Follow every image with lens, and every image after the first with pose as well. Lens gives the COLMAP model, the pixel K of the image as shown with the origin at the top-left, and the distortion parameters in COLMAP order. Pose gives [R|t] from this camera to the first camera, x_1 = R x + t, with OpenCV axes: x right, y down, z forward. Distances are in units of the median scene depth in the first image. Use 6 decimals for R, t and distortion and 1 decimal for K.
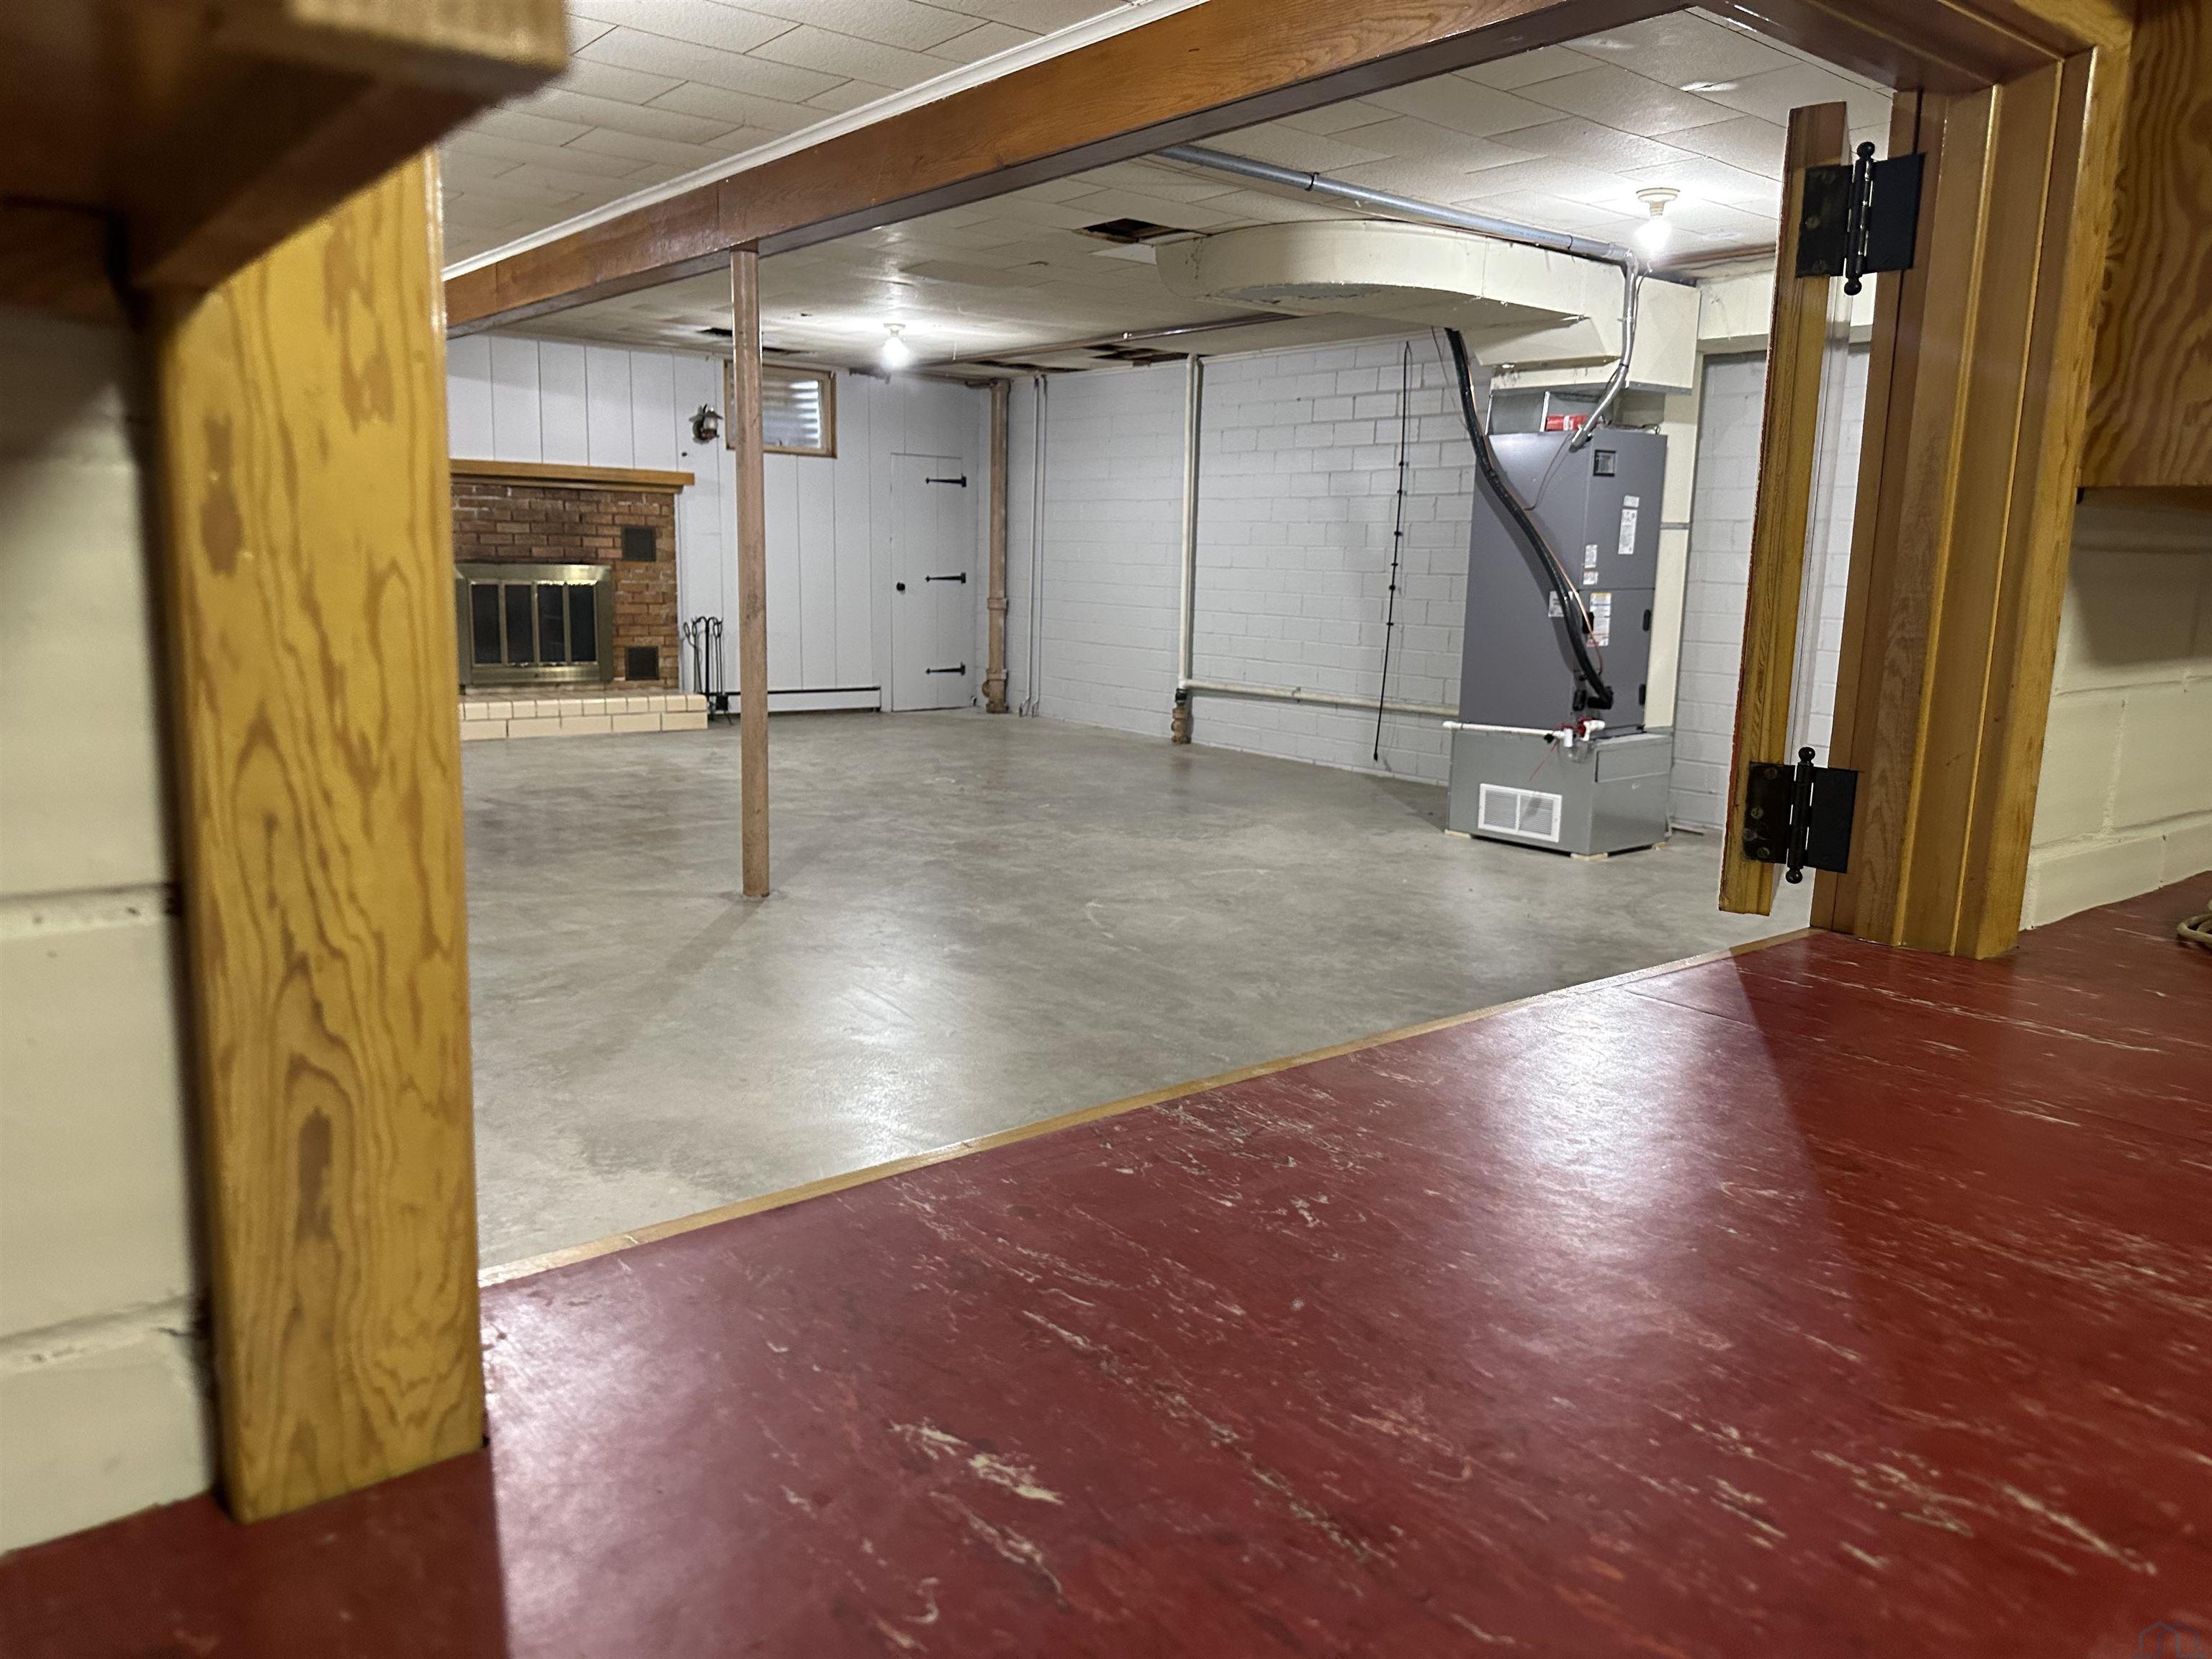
lens RADIAL K [[1564.8, 0, 1100.2], [0, 1564.8, 827.1], [0, 0, 1]] dist [0.002287, -0.003514]
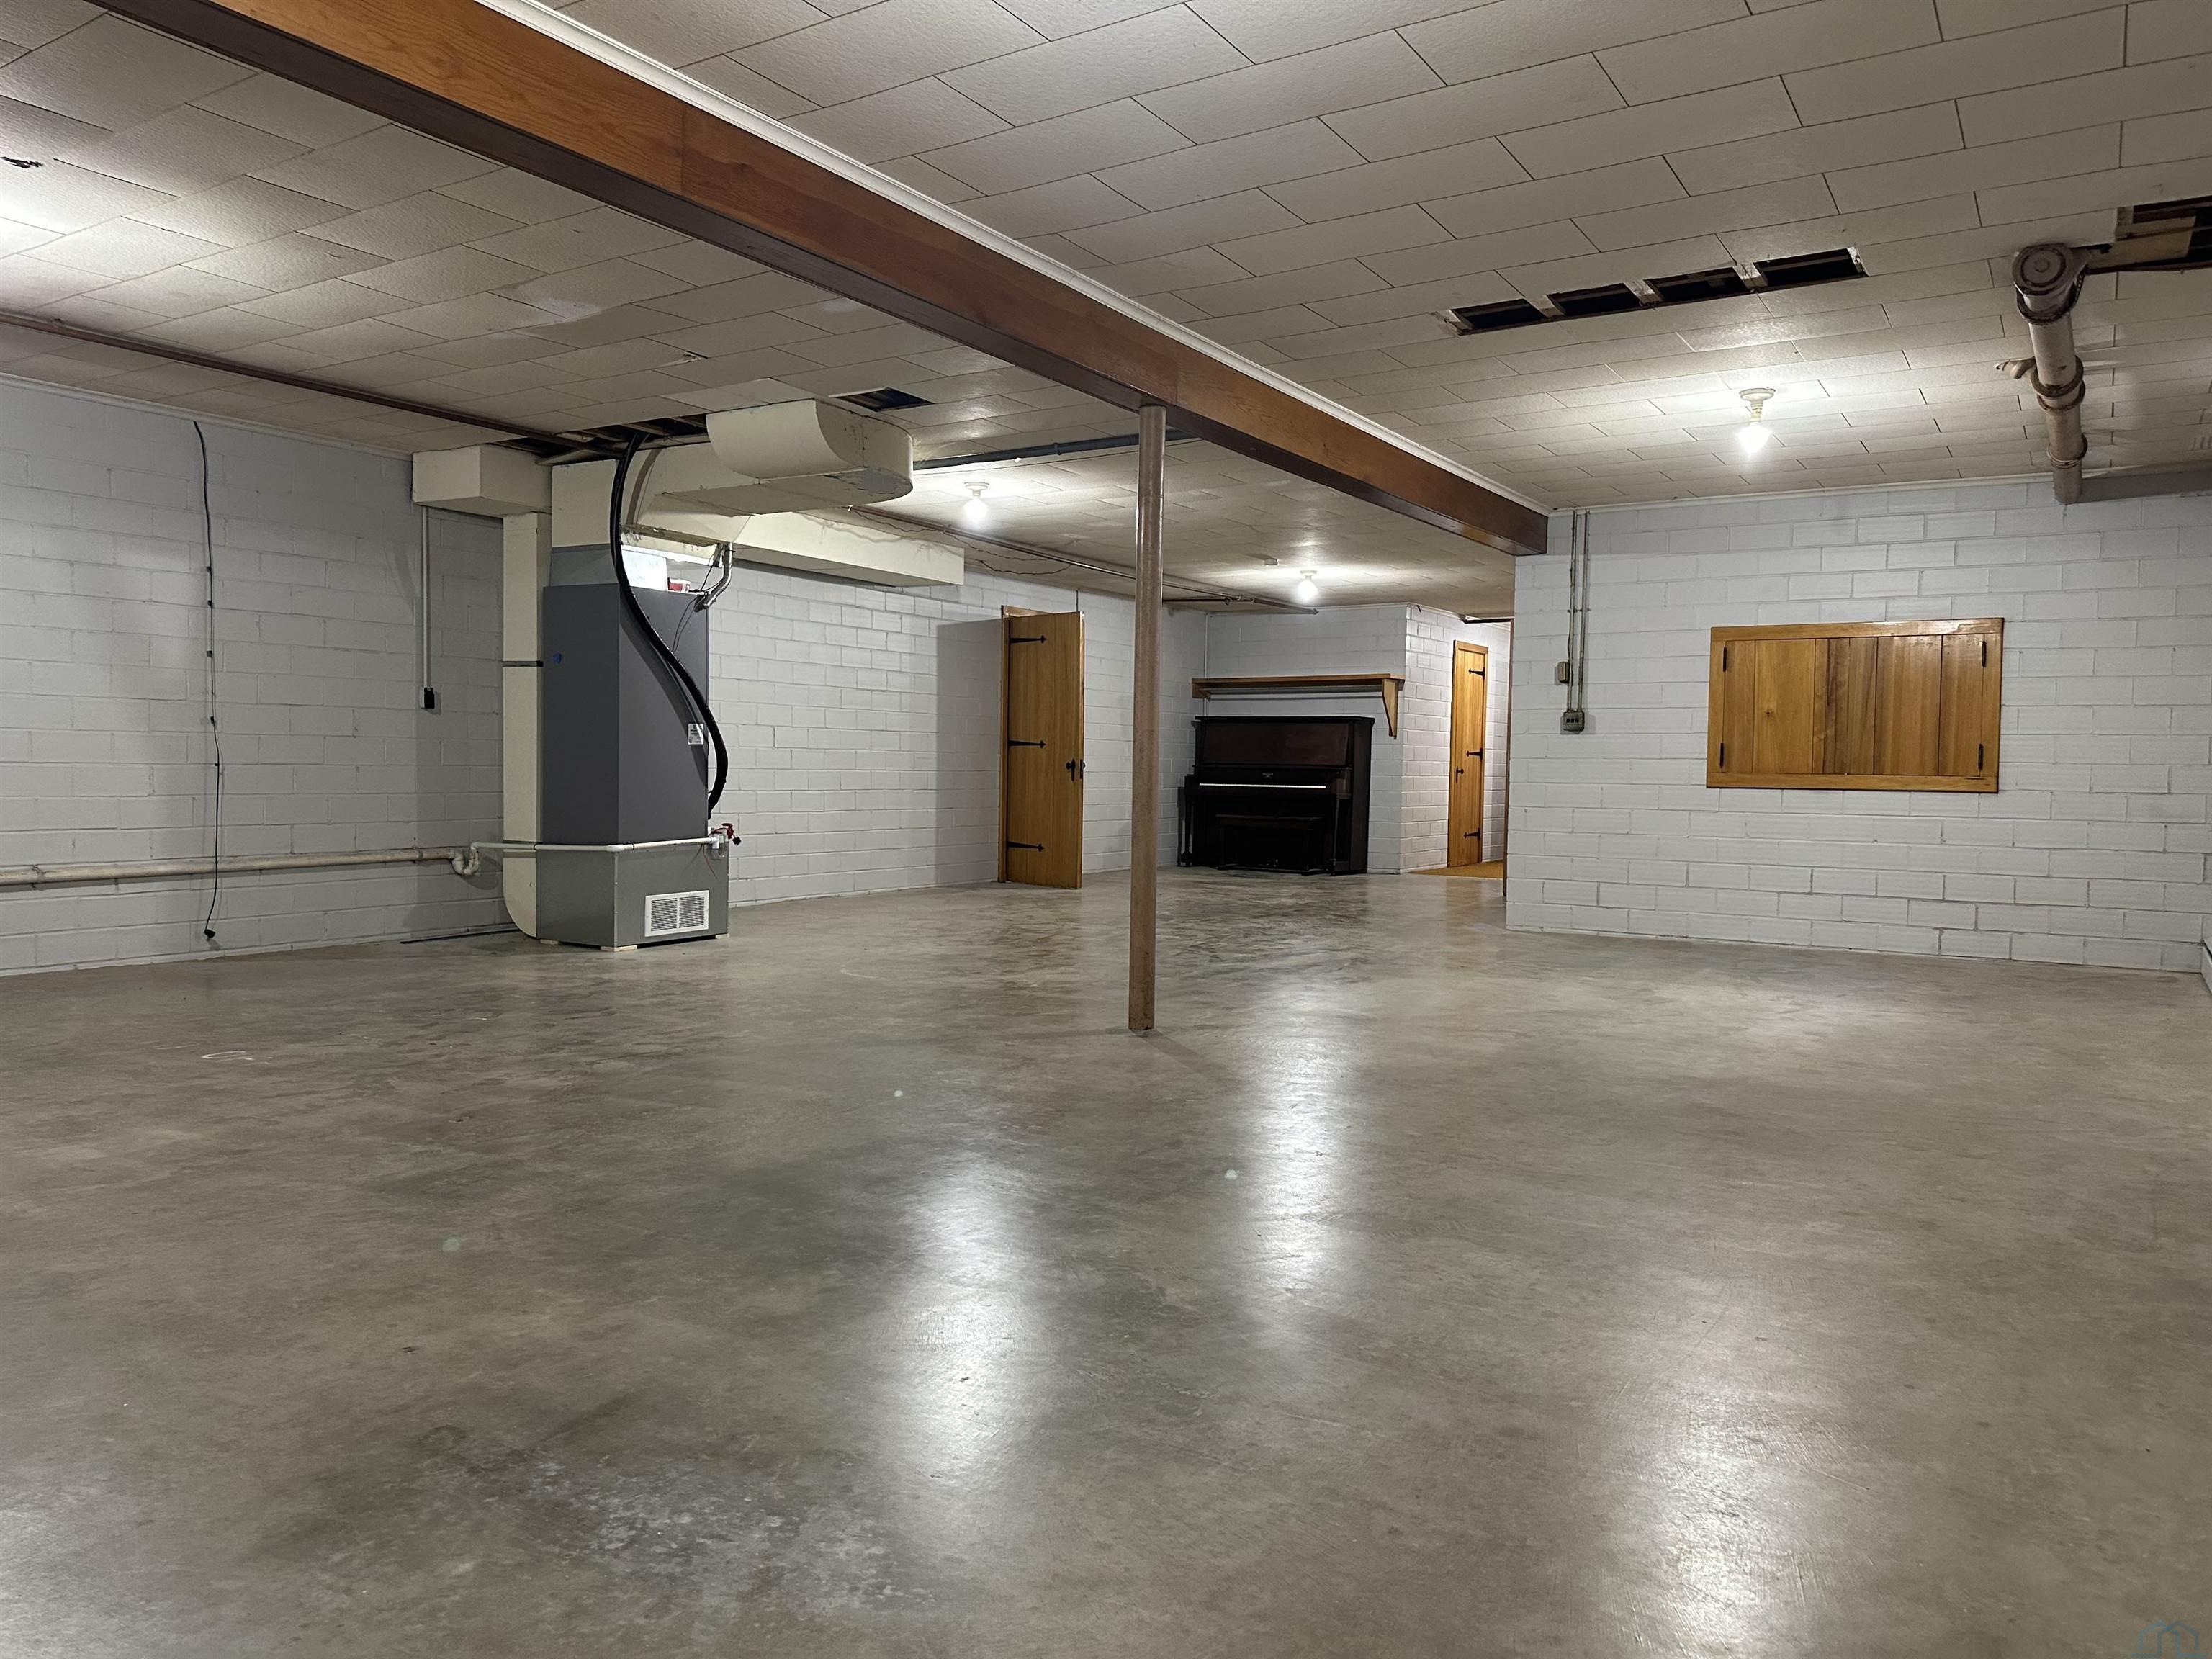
lens RADIAL K [[1564.8, 0, 1101.3], [0, 1564.8, 830.7], [0, 0, 1]] dist [0.002287, -0.003514]
pose [[-0.316290, -0.073389, 0.945820, -0.891057], [0.145514, 0.981451, 0.124815, -0.163095], [-0.937436, 0.177108, -0.299744, 1.023977]]
